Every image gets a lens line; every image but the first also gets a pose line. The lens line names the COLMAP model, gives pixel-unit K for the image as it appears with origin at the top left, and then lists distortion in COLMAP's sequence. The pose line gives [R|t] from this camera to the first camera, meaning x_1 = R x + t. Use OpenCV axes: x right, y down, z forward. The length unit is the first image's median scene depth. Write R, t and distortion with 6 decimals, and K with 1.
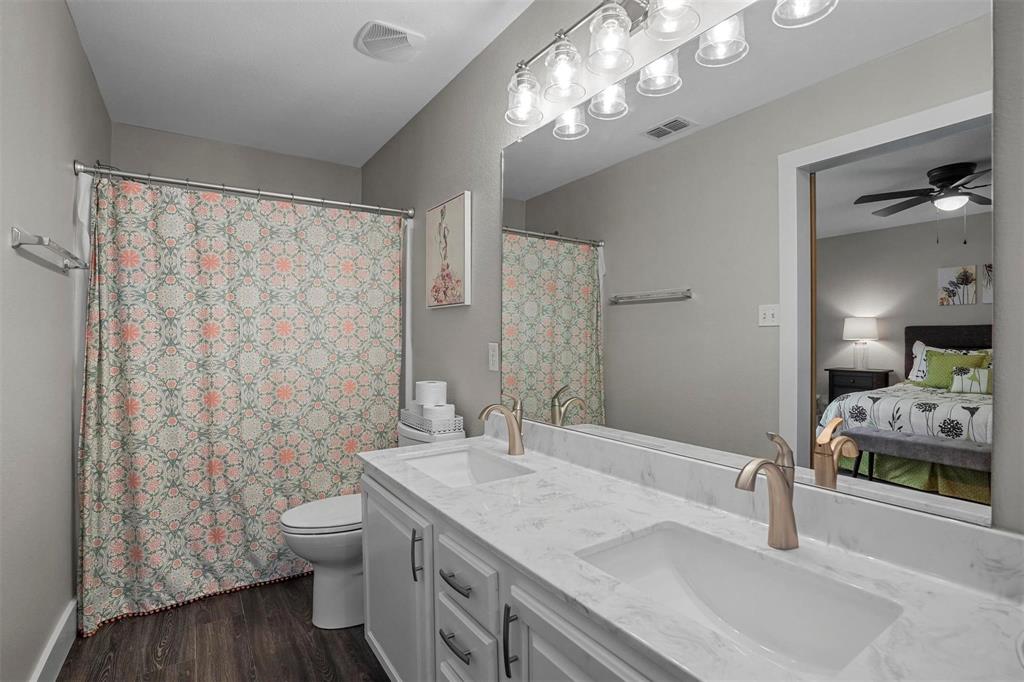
lens RADIAL K [[473.4, 0, 511.6], [0, 473.4, 345.3], [0, 0, 1]] dist [-0.063647, 0.026212]
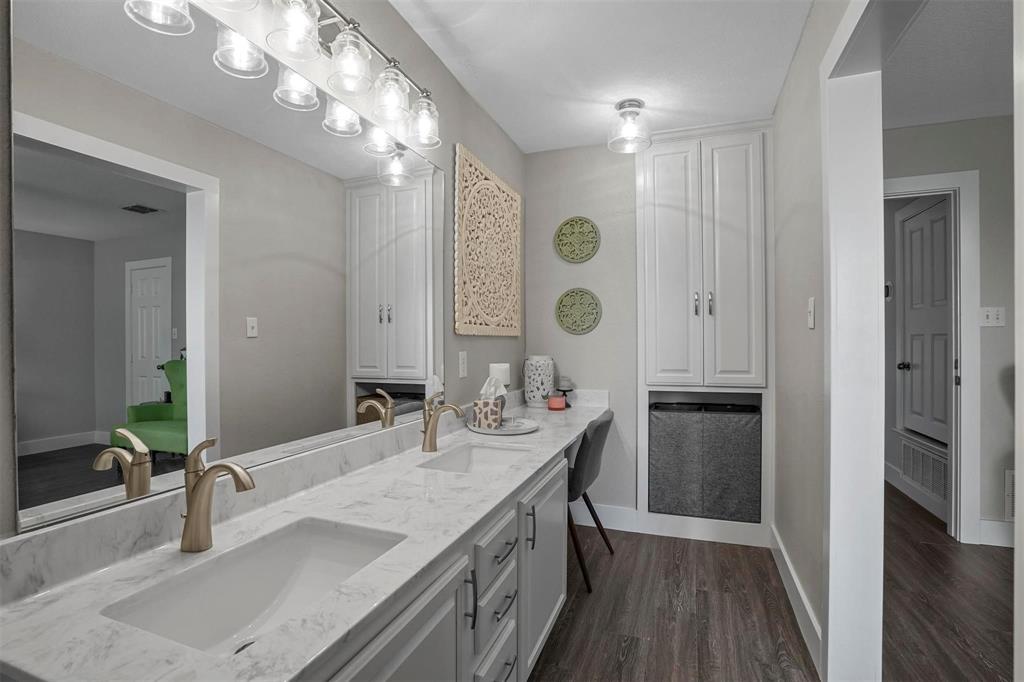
lens RADIAL K [[473.4, 0, 511.6], [0, 473.4, 345.3], [0, 0, 1]] dist [-0.063647, 0.026212]
pose [[-0.576784, -0.002735, 0.816892, -0.880621], [0.015277, 0.999783, 0.014134, -0.022670], [-0.816754, 0.020632, -0.576618, 1.334789]]
